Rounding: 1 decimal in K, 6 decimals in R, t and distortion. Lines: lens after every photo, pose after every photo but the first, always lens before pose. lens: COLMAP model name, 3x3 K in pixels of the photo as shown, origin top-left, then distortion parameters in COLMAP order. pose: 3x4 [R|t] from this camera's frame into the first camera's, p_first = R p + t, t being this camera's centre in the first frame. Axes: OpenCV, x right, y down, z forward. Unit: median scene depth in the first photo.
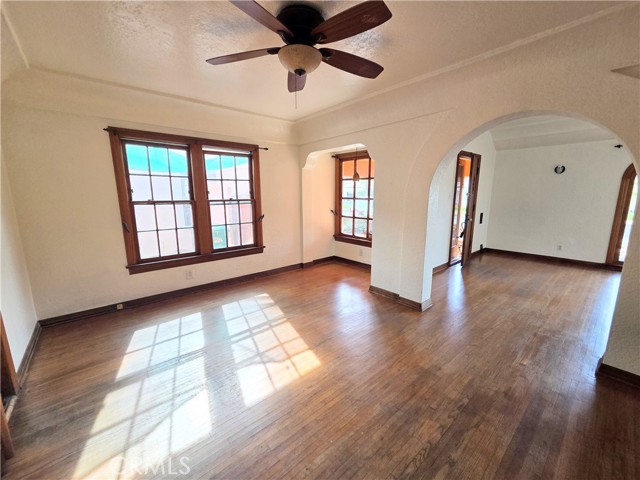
lens RADIAL K [[262.9, 0, 320.0], [0, 262.9, 240.0], [0, 0, 1]] dist [0.005007, 0.000351]
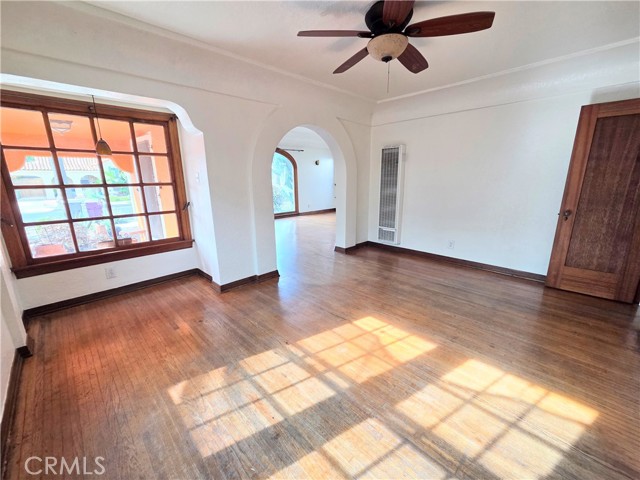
lens RADIAL K [[260.7, 0, 320.0], [0, 260.7, 240.0], [0, 0, 1]] dist [0.006775, 0.000095]
pose [[-0.069634, -0.232815, 0.970025, -0.686454], [0.189630, 0.951566, 0.241997, -0.124428], [-0.979383, 0.200797, -0.022112, 0.768708]]
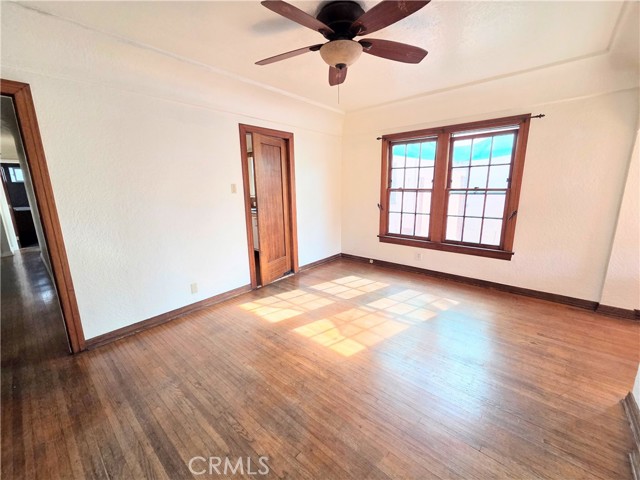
lens RADIAL K [[262.9, 0, 320.0], [0, 262.9, 240.0], [0, 0, 1]] dist [0.005007, 0.000351]
pose [[0.142282, 0.208386, -0.967642, 0.560157], [-0.159141, 0.969686, 0.185426, -0.082241], [0.976949, 0.127609, 0.171131, 0.439367]]
